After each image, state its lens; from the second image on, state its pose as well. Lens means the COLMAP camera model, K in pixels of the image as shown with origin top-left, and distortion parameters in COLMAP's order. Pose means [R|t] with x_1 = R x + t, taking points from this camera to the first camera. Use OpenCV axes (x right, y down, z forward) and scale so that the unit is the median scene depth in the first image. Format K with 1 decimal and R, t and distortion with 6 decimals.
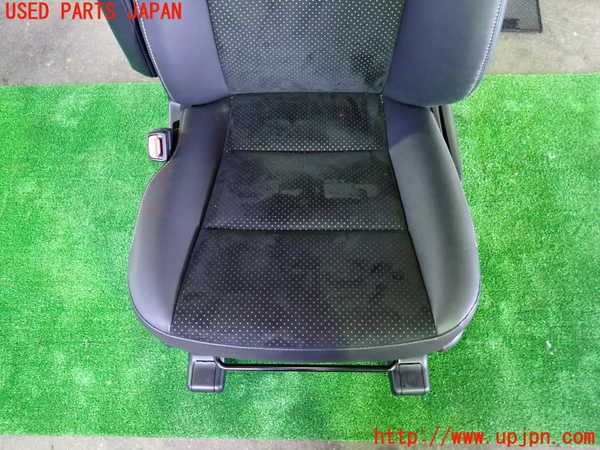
lens RADIAL K [[444.5, 0, 300.2], [0, 444.5, 218.5], [0, 0, 1]] dist [0.007034, -0.005489]
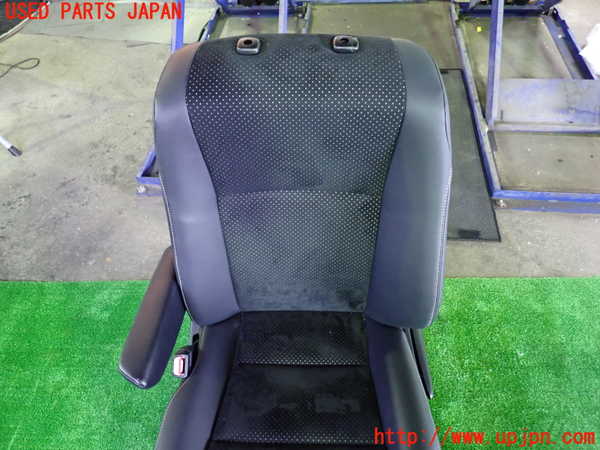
lens RADIAL K [[444.5, 0, 300.2], [0, 444.5, 218.5], [0, 0, 1]] dist [0.007034, -0.005489]
pose [[0.999860, 0.005348, -0.015859, 0.021823], [-0.010055, 0.949458, -0.313734, -0.121085], [0.013380, 0.313849, 0.949379, -0.223381]]
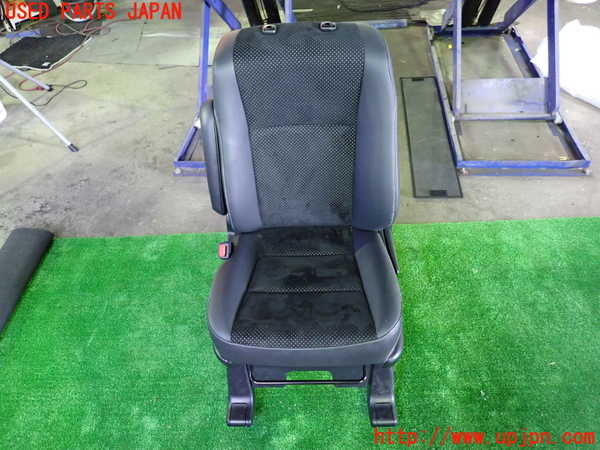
lens RADIAL K [[444.5, 0, 300.2], [0, 444.5, 218.5], [0, 0, 1]] dist [0.007034, -0.005489]
pose [[0.999400, -0.018535, -0.029266, 0.032886], [0.005630, 0.920502, -0.390698, 0.315222], [0.034181, 0.390299, 0.920053, -0.520361]]
